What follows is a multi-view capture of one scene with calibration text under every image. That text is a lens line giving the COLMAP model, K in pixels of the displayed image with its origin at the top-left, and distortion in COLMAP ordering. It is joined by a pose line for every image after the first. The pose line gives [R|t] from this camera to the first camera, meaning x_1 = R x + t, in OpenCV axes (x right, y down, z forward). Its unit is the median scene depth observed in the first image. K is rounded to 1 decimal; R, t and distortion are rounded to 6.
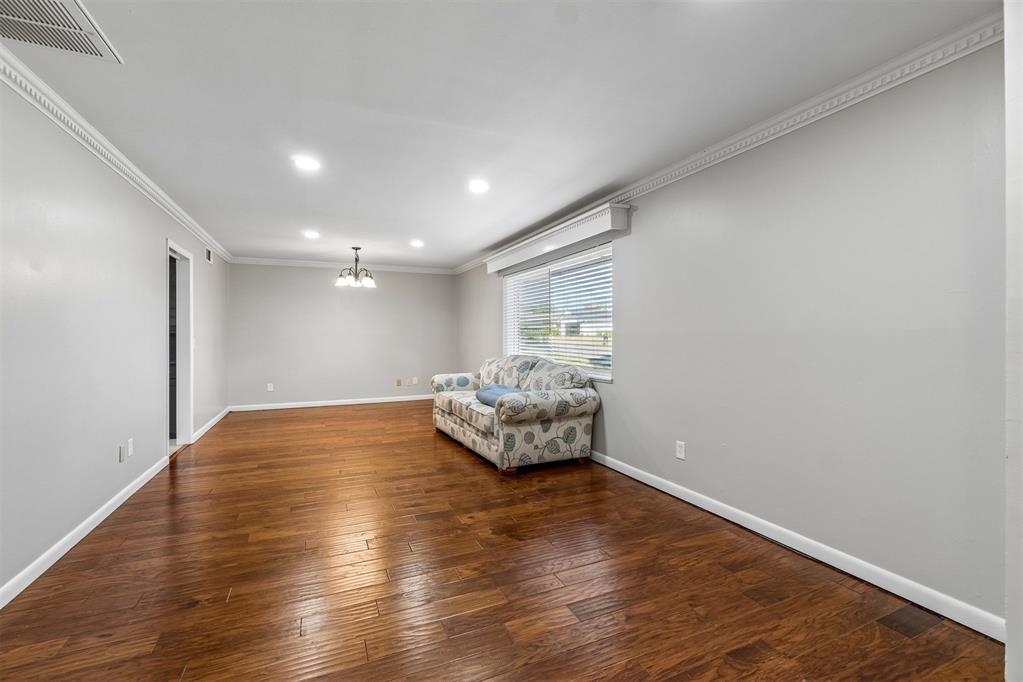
lens RADIAL K [[440.9, 0, 513.0], [0, 440.9, 335.0], [0, 0, 1]] dist [0.001448, 0.000761]
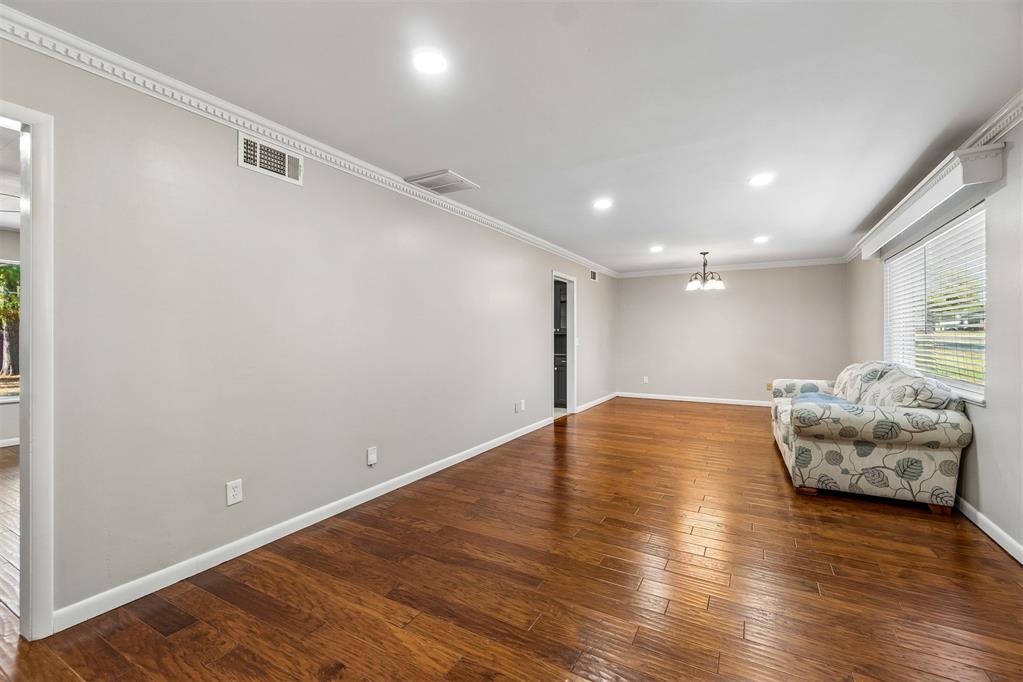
lens RADIAL K [[440.9, 0, 511.5], [0, 440.9, 338.0], [0, 0, 1]] dist [0.001448, 0.000761]
pose [[0.597792, 0.005987, -0.801629, 0.324217], [-0.000154, 0.999973, 0.007354, -0.002581], [0.801651, -0.004273, 0.597777, 0.001497]]
